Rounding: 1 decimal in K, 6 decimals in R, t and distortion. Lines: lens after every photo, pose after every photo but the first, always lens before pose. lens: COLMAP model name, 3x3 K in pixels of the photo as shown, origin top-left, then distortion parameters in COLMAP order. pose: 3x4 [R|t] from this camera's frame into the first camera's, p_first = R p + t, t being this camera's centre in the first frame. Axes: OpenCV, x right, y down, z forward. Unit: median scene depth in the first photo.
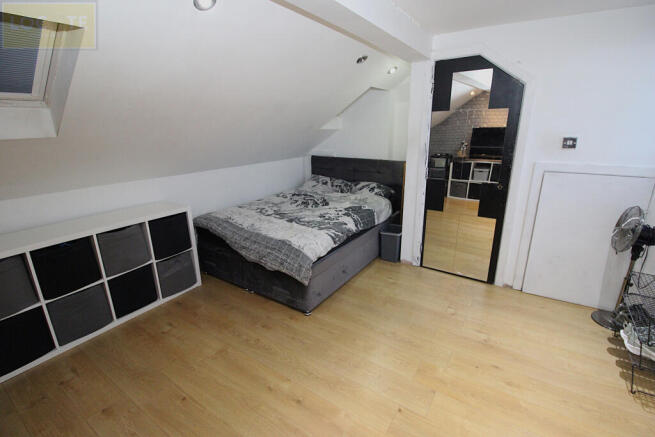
lens RADIAL K [[305.2, 0, 327.5], [0, 305.2, 218.5], [0, 0, 1]] dist [0.000592, -0.012102]
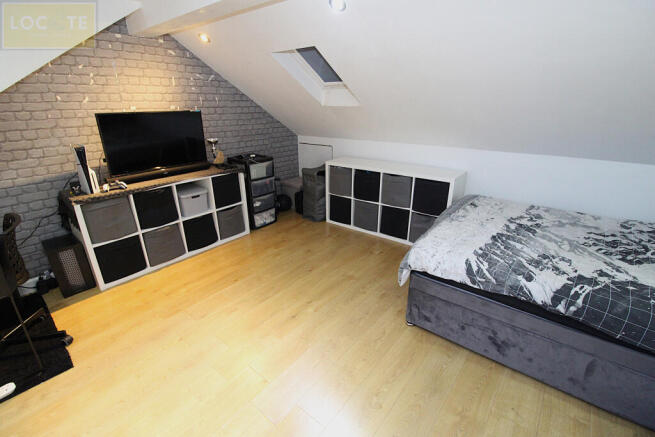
lens RADIAL K [[305.2, 0, 327.5], [0, 305.2, 218.5], [0, 0, 1]] dist [0.000592, -0.012102]
pose [[-0.106002, 0.366430, -0.924388, 0.658334], [-0.273127, 0.883140, 0.381399, -0.219347], [0.956120, 0.292904, 0.006468, 0.691536]]
